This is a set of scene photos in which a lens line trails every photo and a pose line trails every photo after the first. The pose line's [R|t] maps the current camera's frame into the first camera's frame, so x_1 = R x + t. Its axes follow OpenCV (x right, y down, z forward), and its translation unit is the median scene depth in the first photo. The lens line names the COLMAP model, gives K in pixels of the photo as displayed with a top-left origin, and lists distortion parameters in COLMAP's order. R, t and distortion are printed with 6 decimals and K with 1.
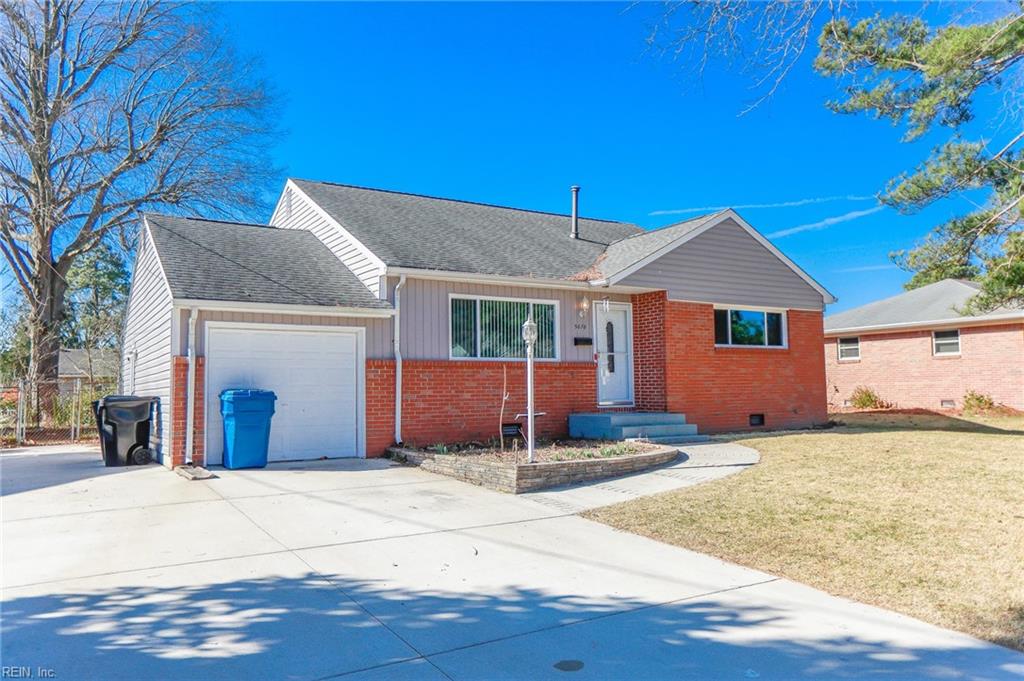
lens RADIAL K [[747.5, 0, 513.1], [0, 747.5, 342.5], [0, 0, 1]] dist [0.008358, 0.022740]
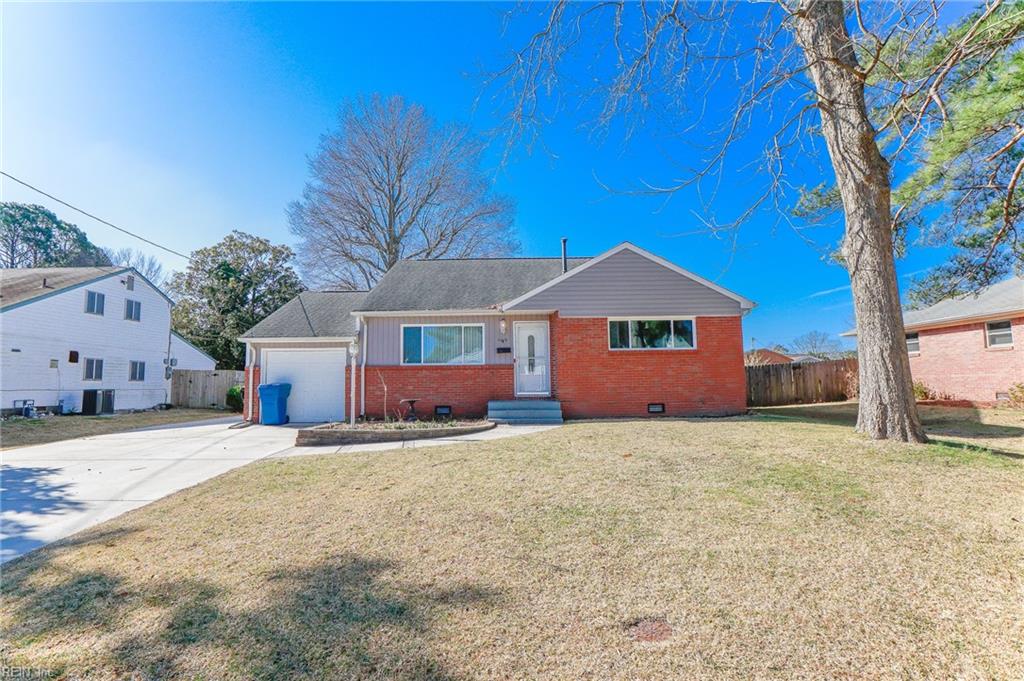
lens RADIAL K [[503.4, 0, 505.2], [0, 503.4, 343.3], [0, 0, 1]] dist [-0.039960, 0.001240]
pose [[0.841818, -0.040412, -0.538247, 0.621251], [0.034051, 0.999183, -0.021764, 0.006277], [0.538687, -0.000007, 0.842506, 0.185768]]
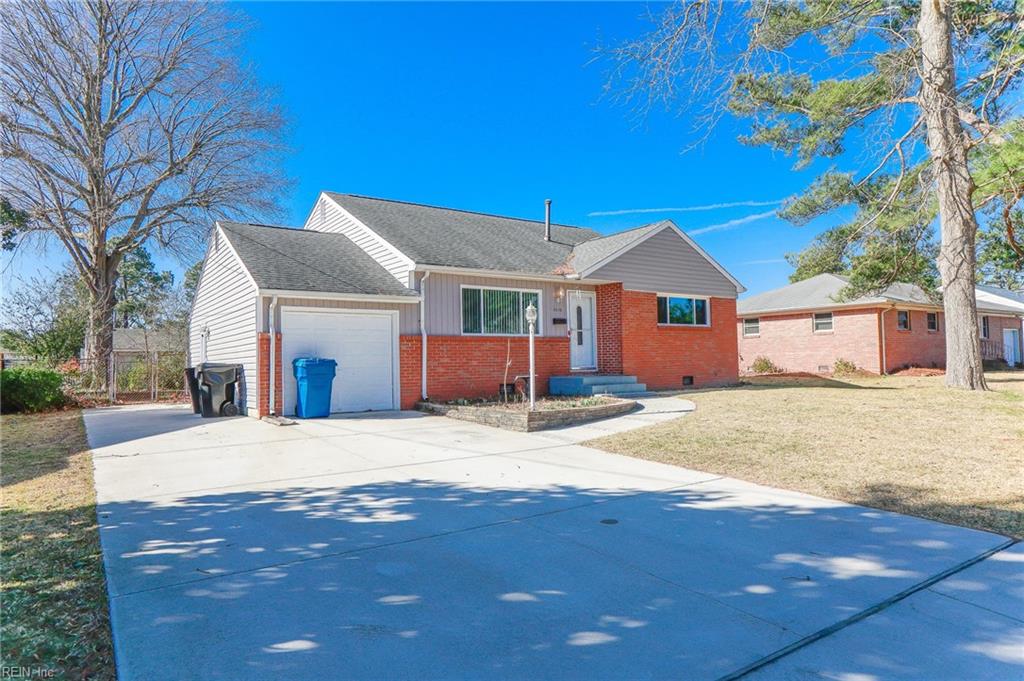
lens RADIAL K [[625.4, 0, 514.5], [0, 625.4, 345.1], [0, 0, 1]] dist [-0.018363, 0.003921]
pose [[0.997733, -0.003153, 0.067219, -0.058888], [0.000722, 0.999346, 0.036150, 0.000433], [-0.067289, -0.036020, 0.997083, -0.085017]]
